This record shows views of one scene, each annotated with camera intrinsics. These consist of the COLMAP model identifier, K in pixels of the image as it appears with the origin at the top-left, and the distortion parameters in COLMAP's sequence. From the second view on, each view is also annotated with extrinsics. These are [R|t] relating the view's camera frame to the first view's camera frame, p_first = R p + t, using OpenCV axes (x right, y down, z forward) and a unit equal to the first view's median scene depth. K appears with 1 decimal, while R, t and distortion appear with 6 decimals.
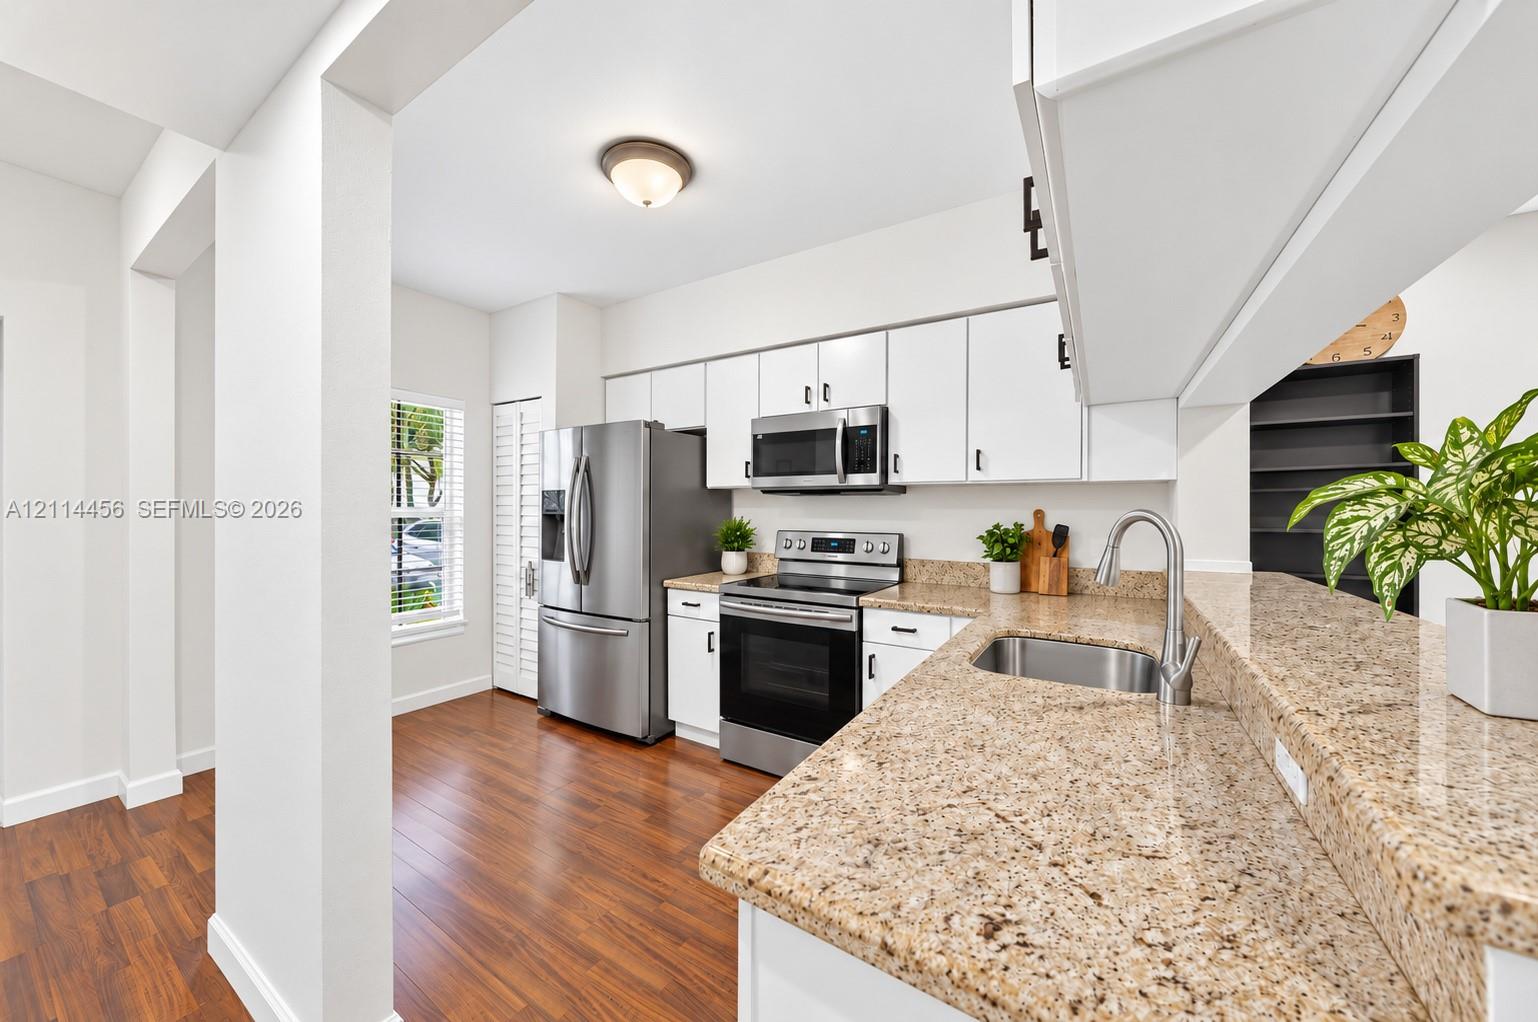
lens RADIAL K [[531.7, 0, 762.5], [0, 531.7, 503.7], [0, 0, 1]] dist [0.060289, 0.000006]
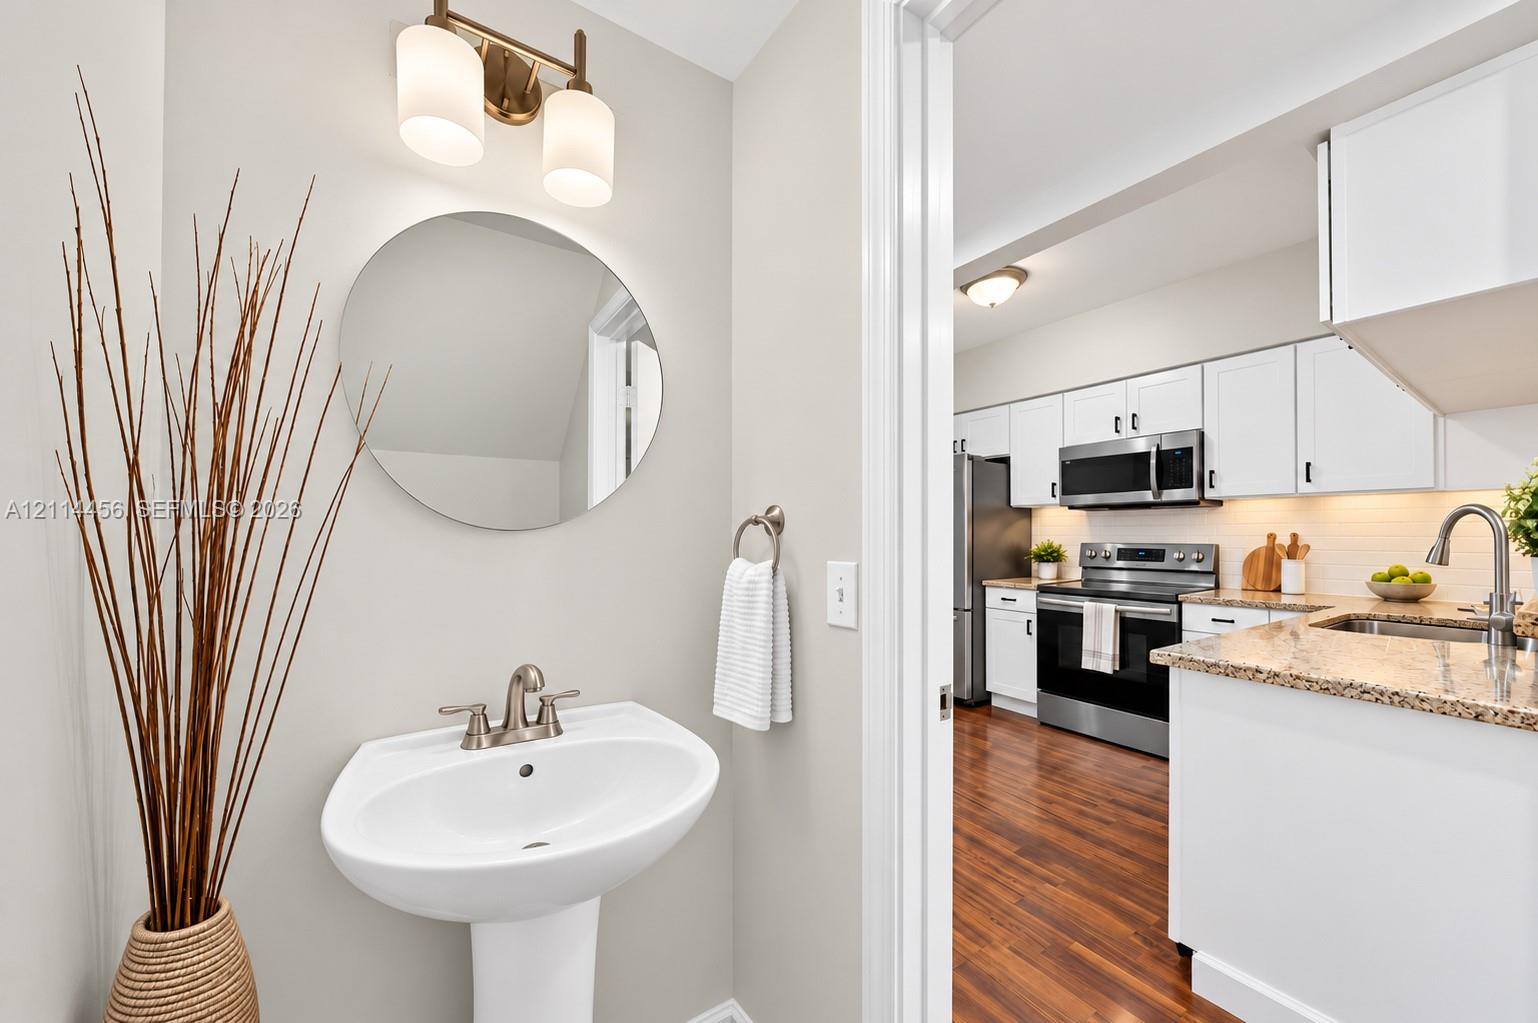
lens RADIAL K [[535.6, 0, 764.0], [0, 535.6, 526.2], [0, 0, 1]] dist [-0.001396, 0.000019]
pose [[0.916028, -0.010420, -0.400979, -0.154838], [0.009126, 0.999945, -0.005136, 0.018897], [0.401011, 0.001045, 0.916073, -0.385160]]
